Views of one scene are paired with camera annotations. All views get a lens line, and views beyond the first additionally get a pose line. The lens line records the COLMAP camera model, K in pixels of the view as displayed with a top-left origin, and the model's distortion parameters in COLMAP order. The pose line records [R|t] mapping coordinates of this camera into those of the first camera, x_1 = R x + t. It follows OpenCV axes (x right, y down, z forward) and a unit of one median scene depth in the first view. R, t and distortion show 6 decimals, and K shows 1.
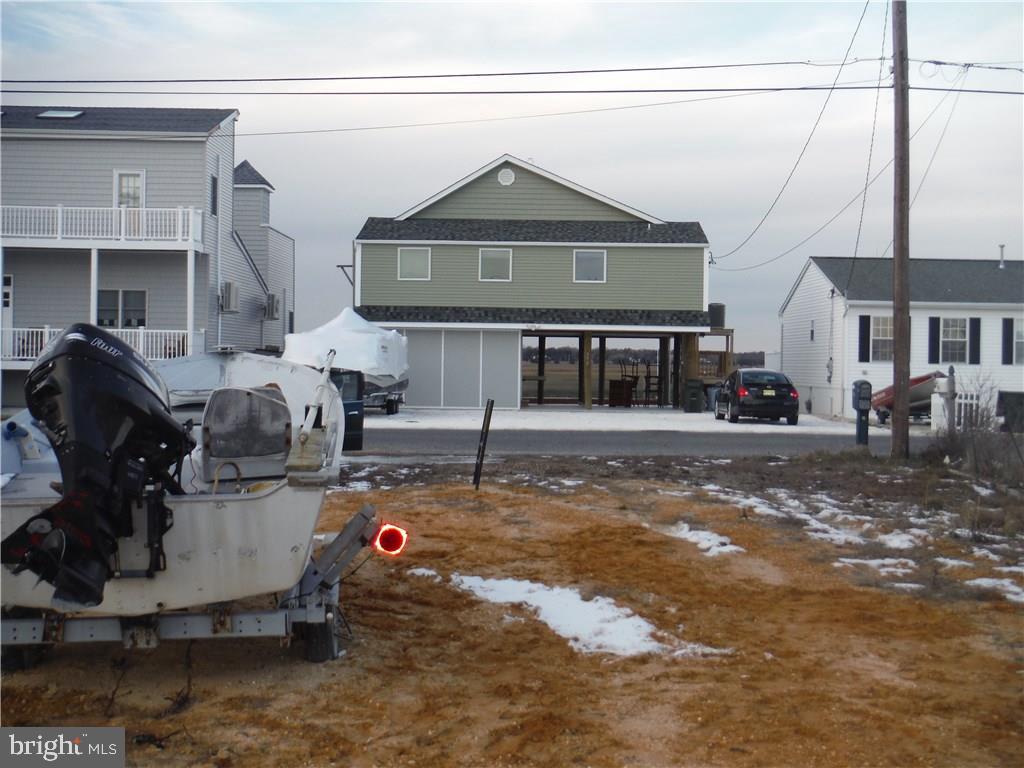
lens RADIAL K [[1146.0, 0, 512.0], [0, 1146.0, 384.0], [0, 0, 1]] dist [-0.025230, -0.000969]
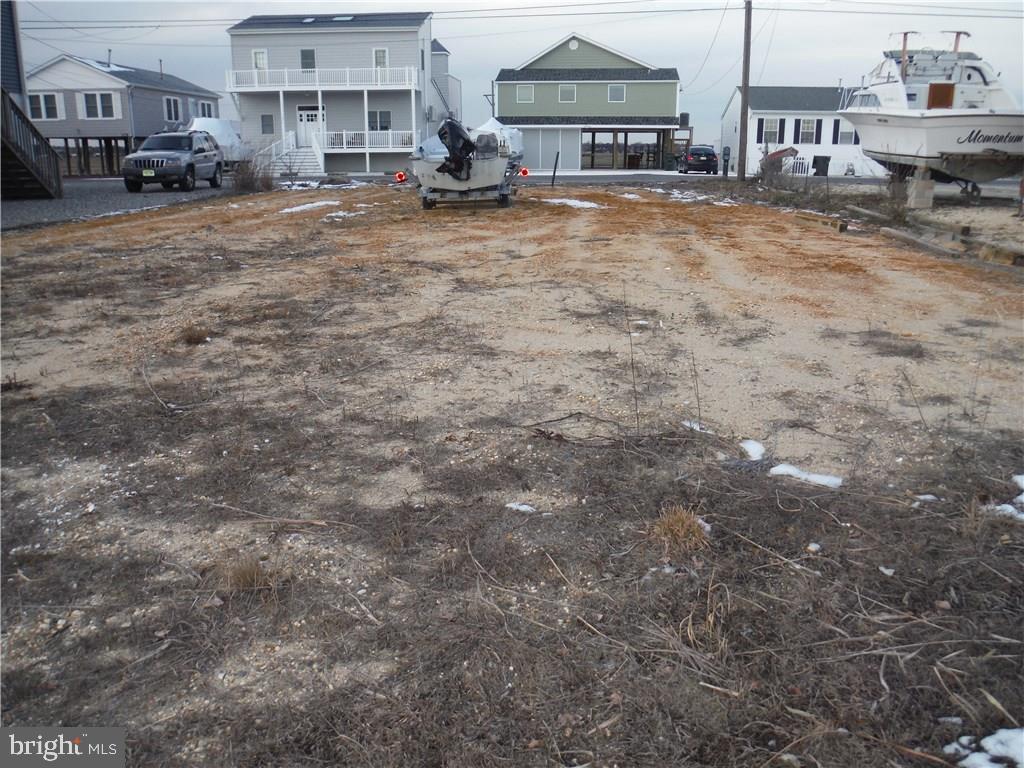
lens RADIAL K [[864.4, 0, 512.0], [0, 864.4, 384.0], [0, 0, 1]] dist [-0.078302, 0.049710]
pose [[0.995361, 0.010860, -0.095597, 0.036097], [0.011151, 0.973892, 0.226739, 0.044171], [0.095563, -0.226753, 0.969253, -0.520650]]
